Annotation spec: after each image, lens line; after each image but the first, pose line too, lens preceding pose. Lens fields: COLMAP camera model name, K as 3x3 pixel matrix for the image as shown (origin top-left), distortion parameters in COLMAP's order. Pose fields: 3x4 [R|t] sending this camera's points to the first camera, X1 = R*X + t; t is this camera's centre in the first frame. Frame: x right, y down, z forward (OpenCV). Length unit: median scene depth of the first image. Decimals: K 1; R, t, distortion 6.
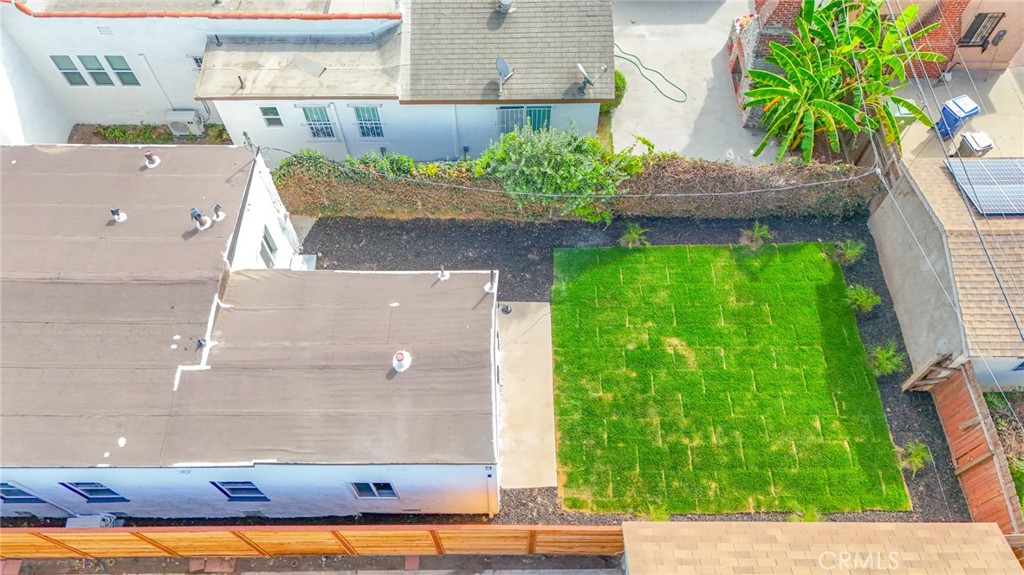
lens RADIAL K [[756.8, 0, 508.2], [0, 756.8, 281.5], [0, 0, 1]] dist [0.073541, -0.070427]
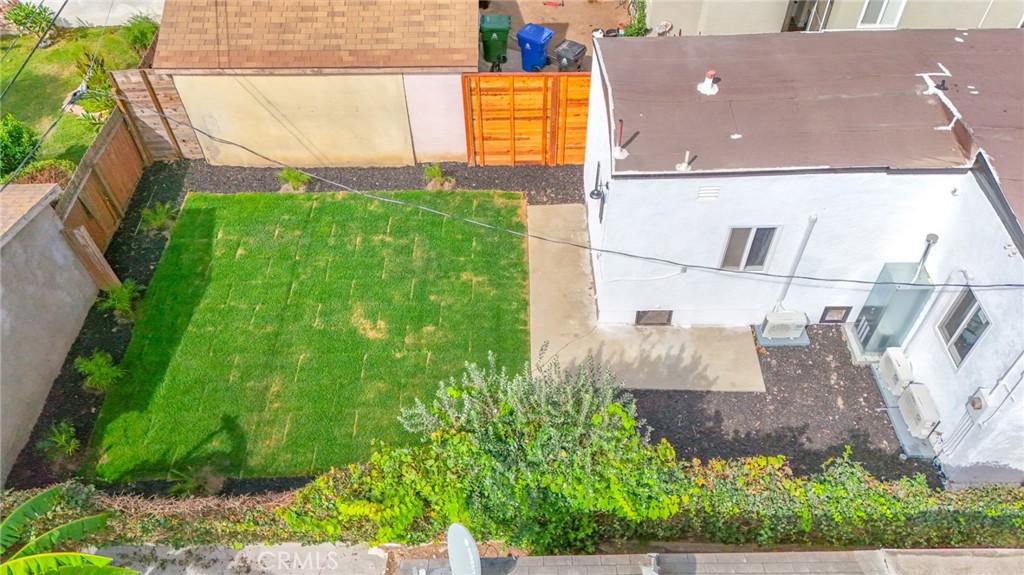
lens RADIAL K [[756.8, 0, 508.8], [0, 756.8, 285.5], [0, 0, 1]] dist [0.073541, -0.070427]
pose [[-0.999863, 0.010602, 0.012745, 0.070126], [0.009058, -0.294495, 0.955610, -0.650271], [0.013885, 0.955594, 0.294359, 0.732630]]
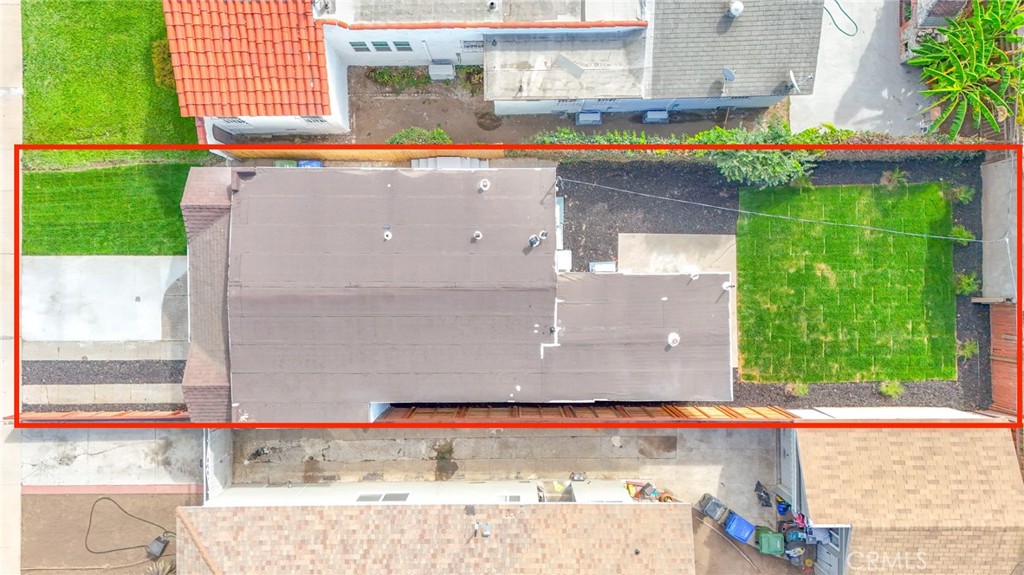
lens RADIAL K [[756.8, 0, 509.4], [0, 756.8, 285.8], [0, 0, 1]] dist [0.073541, -0.070427]
pose [[0.999971, -0.007331, -0.001955, -0.378343], [0.007296, 0.858303, 0.513092, -0.646775], [-0.002084, -0.513091, 0.858331, -0.270586]]
